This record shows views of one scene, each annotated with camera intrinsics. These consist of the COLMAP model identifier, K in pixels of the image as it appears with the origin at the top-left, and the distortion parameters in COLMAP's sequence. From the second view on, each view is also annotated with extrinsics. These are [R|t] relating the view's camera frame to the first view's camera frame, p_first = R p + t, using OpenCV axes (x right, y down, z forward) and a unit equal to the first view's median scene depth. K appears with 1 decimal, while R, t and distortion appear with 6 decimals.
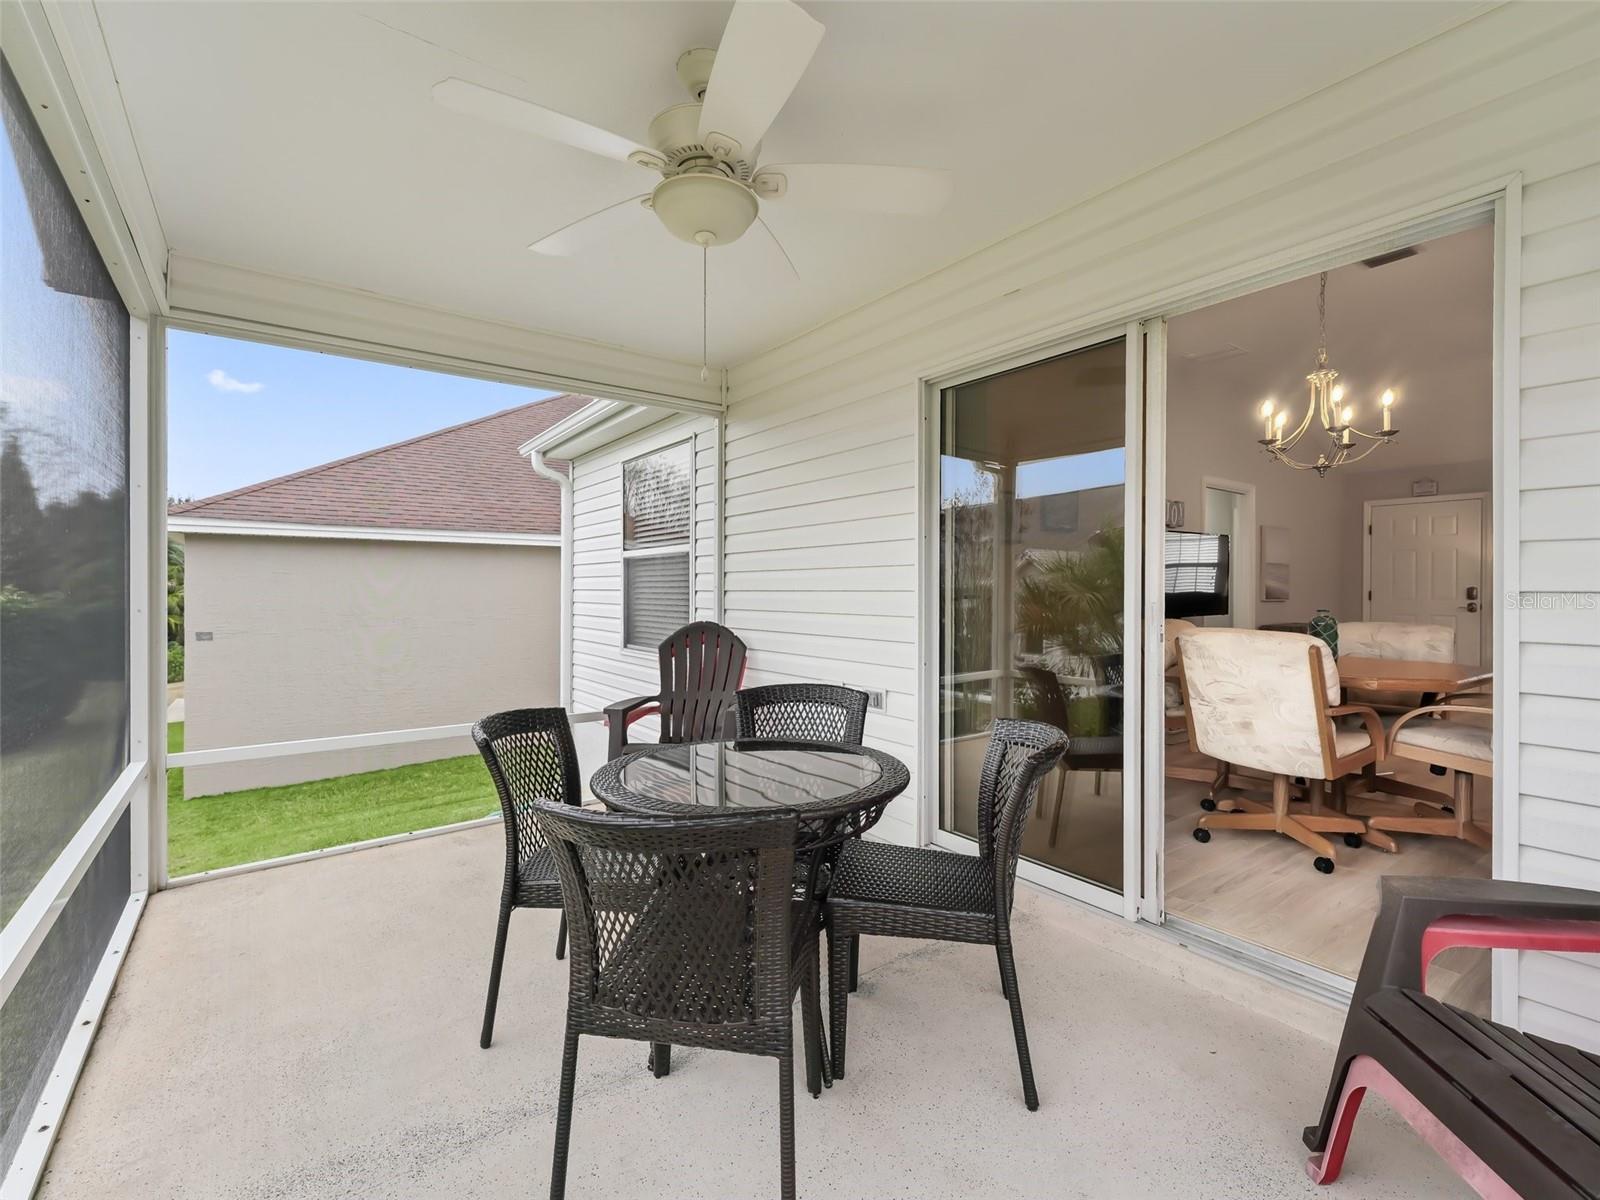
lens RADIAL K [[717.7, 0, 800.5], [0, 717.7, 594.9], [0, 0, 1]] dist [0.001888, 0.000264]
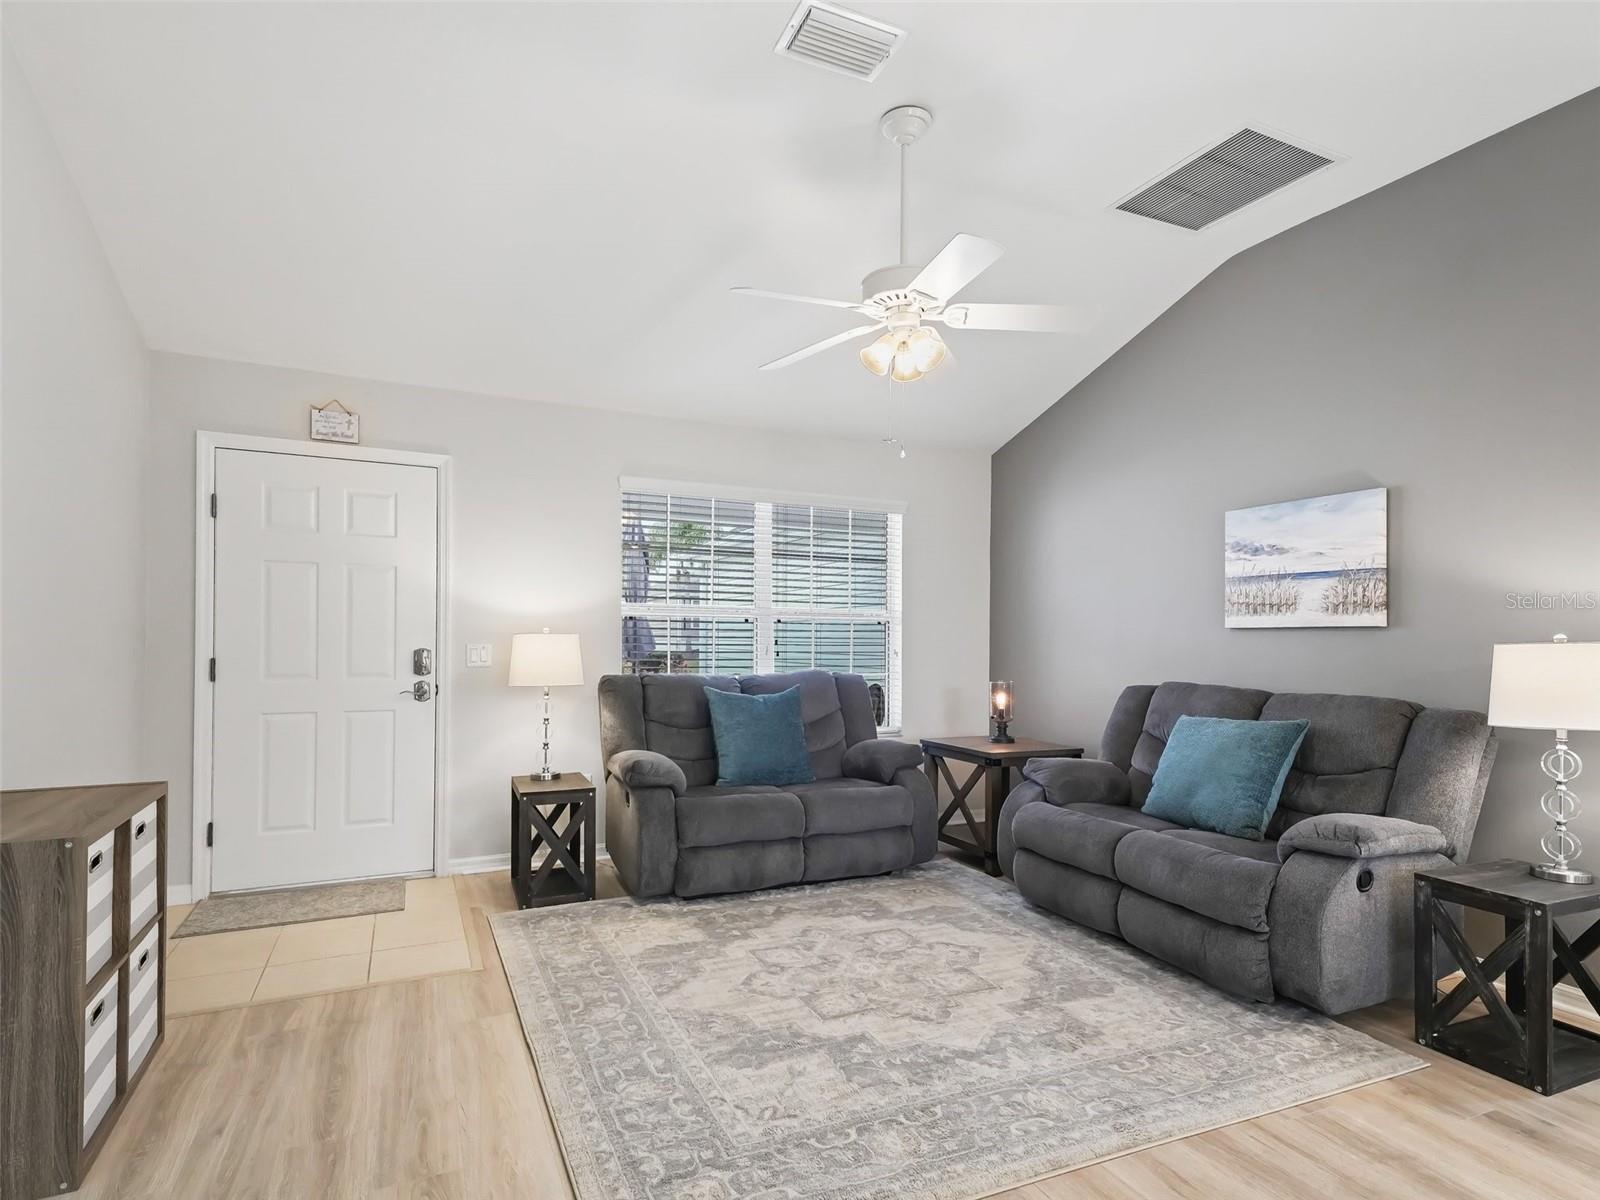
lens RADIAL K [[843.8, 0, 798.4], [0, 843.8, 639.3], [0, 0, 1]] dist [0.032738, -0.000121]
pose [[0.217080, -0.003642, 0.976147, 0.433418], [-0.007925, 0.999954, 0.005493, -0.022407], [-0.976122, -0.008928, 0.217041, 0.629815]]
